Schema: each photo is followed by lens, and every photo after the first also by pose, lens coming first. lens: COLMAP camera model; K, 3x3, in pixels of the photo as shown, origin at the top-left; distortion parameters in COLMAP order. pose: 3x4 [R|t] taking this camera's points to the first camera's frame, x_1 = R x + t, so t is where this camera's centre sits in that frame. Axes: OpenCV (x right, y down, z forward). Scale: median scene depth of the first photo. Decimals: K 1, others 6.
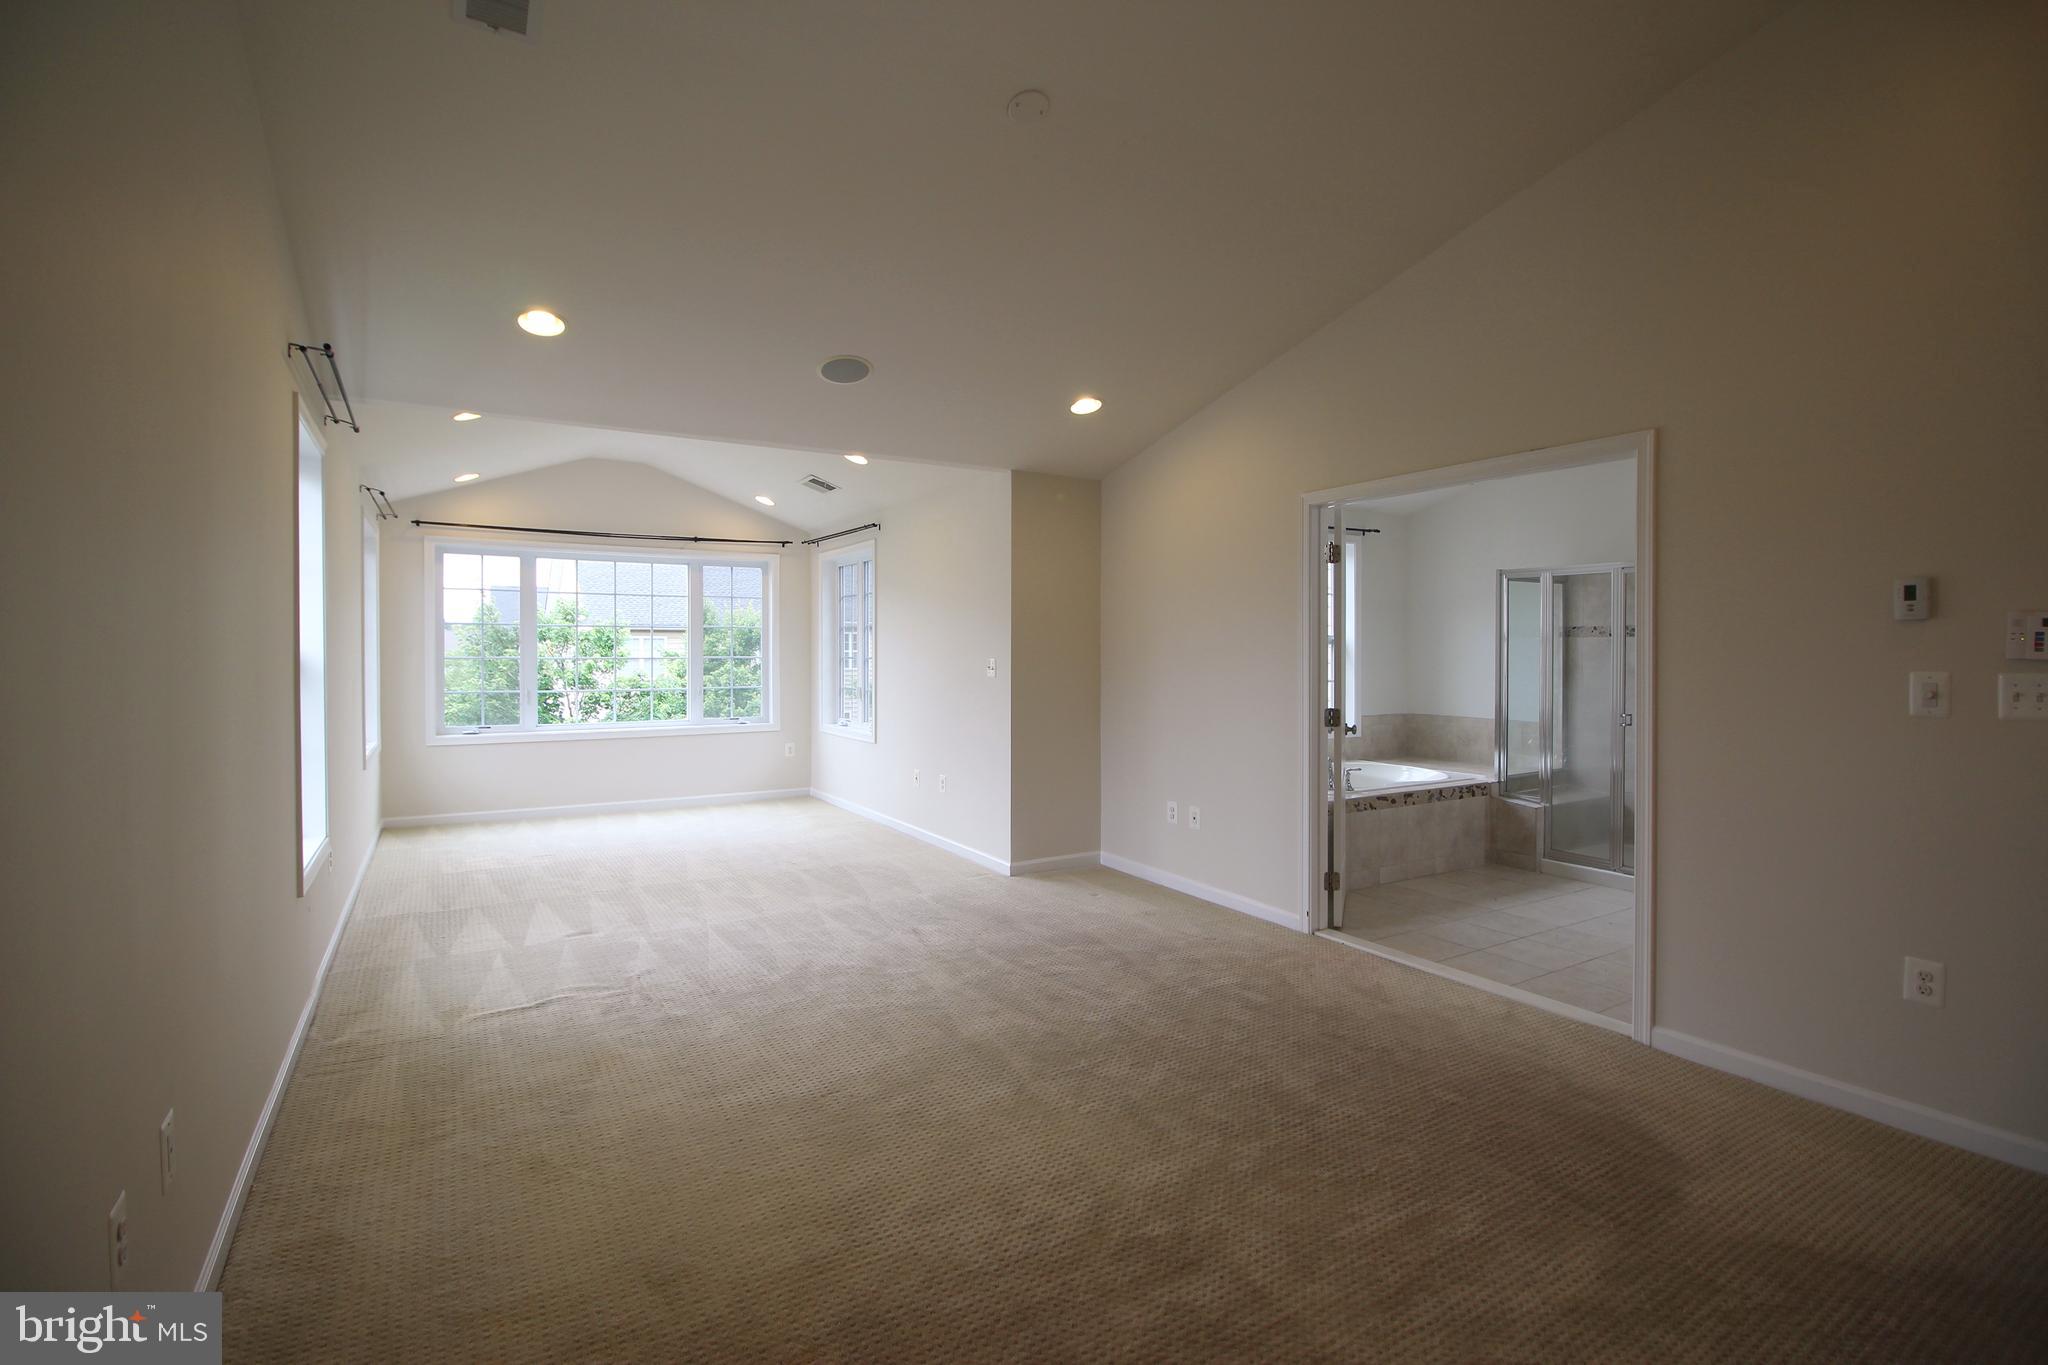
lens RADIAL K [[958.7, 0, 1016.2], [0, 958.7, 674.3], [0, 0, 1]] dist [-0.000154, -0.000741]
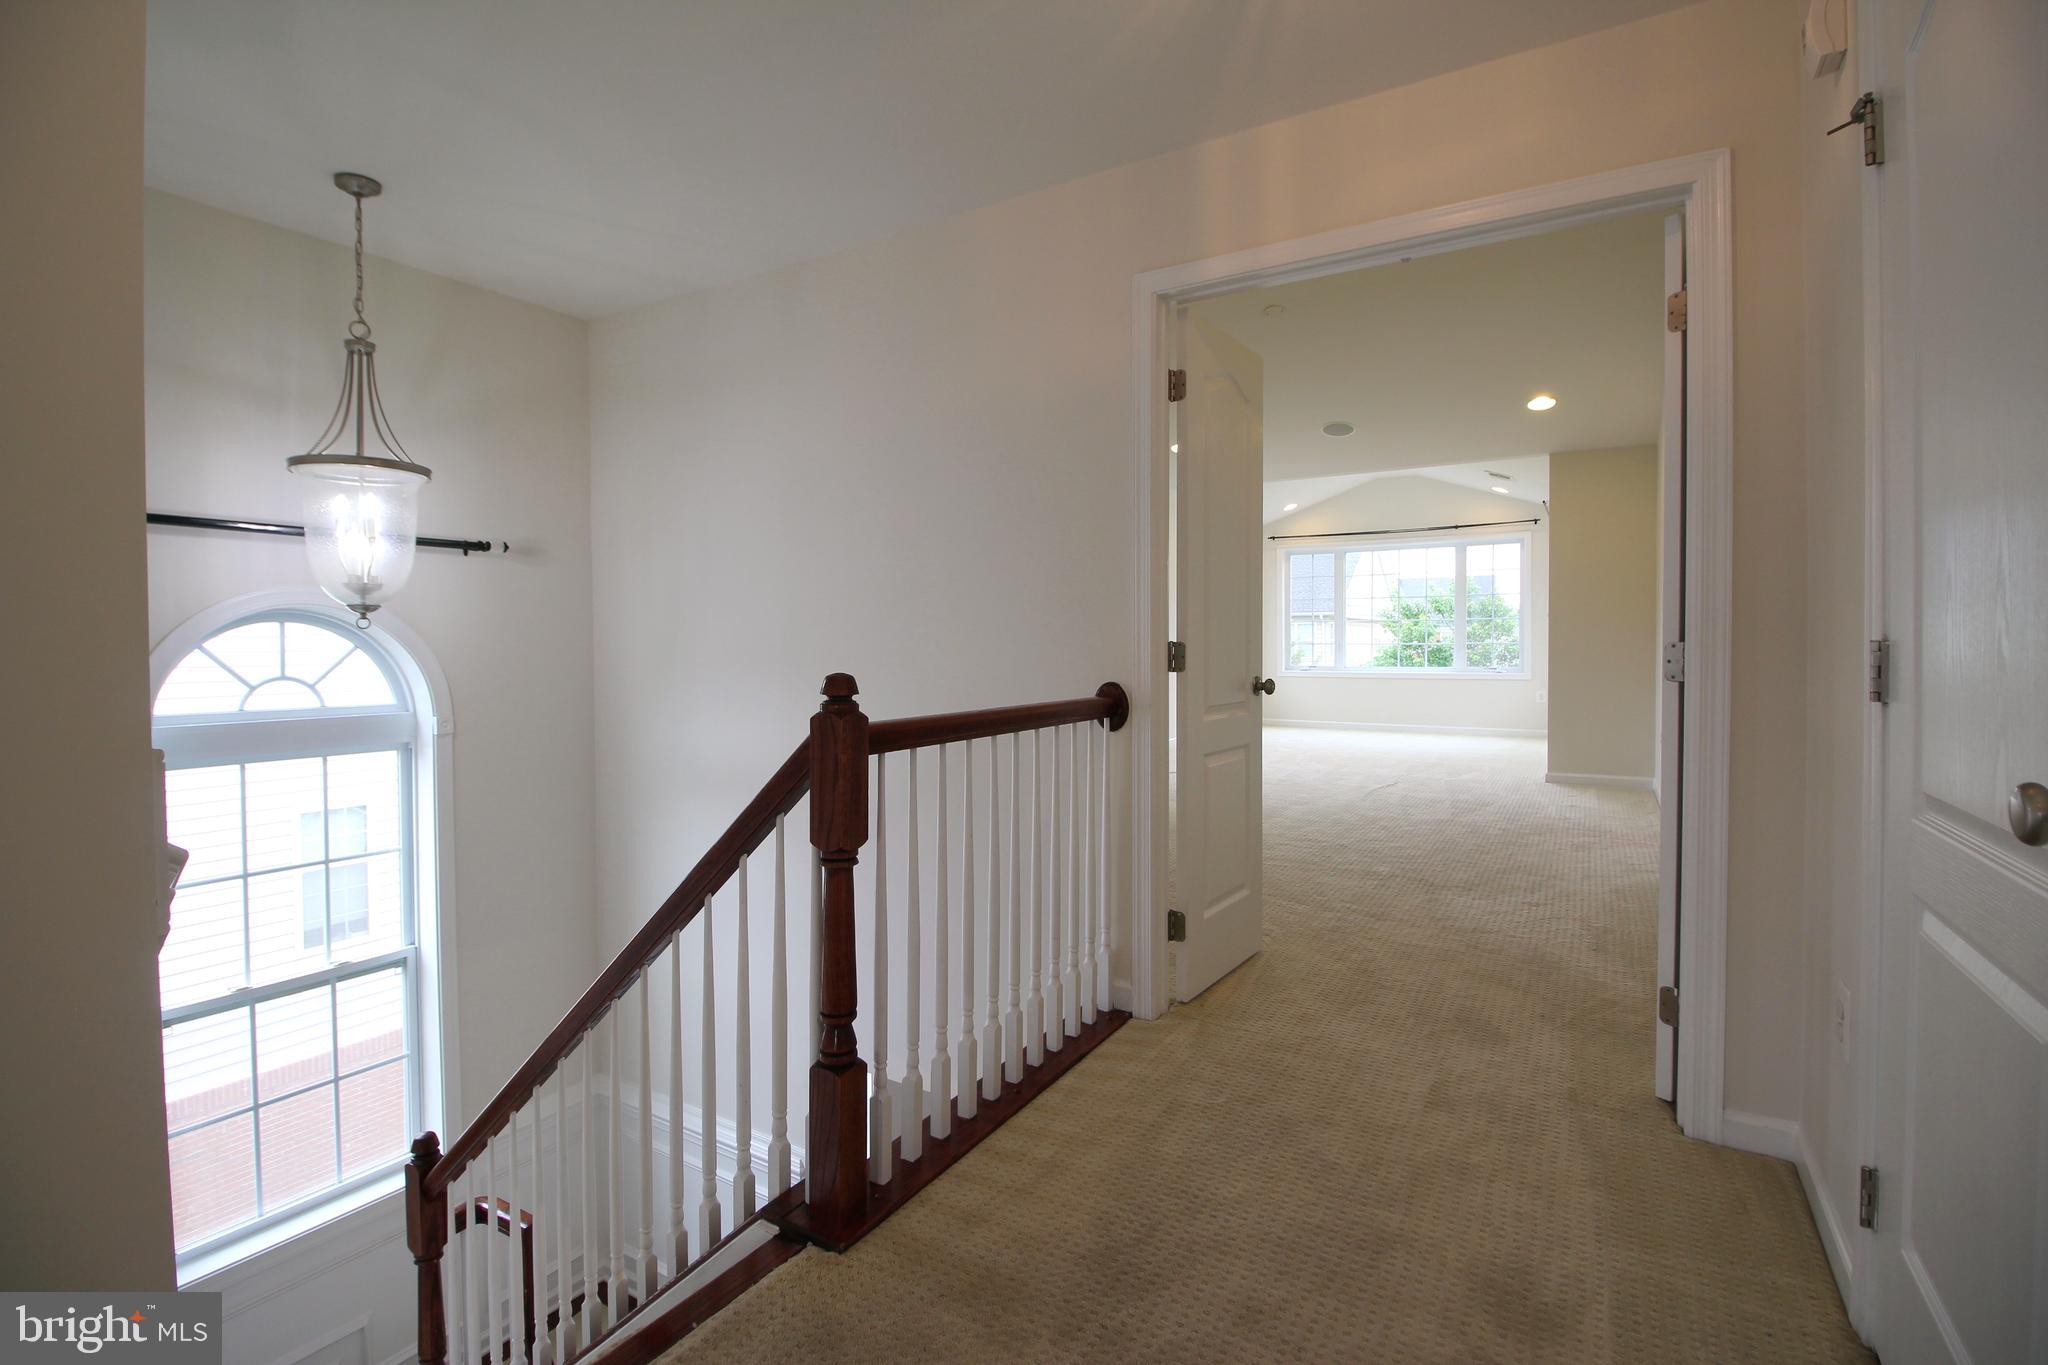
lens RADIAL K [[958.7, 0, 1022.3], [0, 958.7, 669.1], [0, 0, 1]] dist [-0.000154, -0.000741]
pose [[0.478569, 0.019014, -0.877844, 0.866395], [-0.010215, 0.999818, 0.016088, 0.059383], [0.877991, 0.001268, 0.478676, -0.213981]]
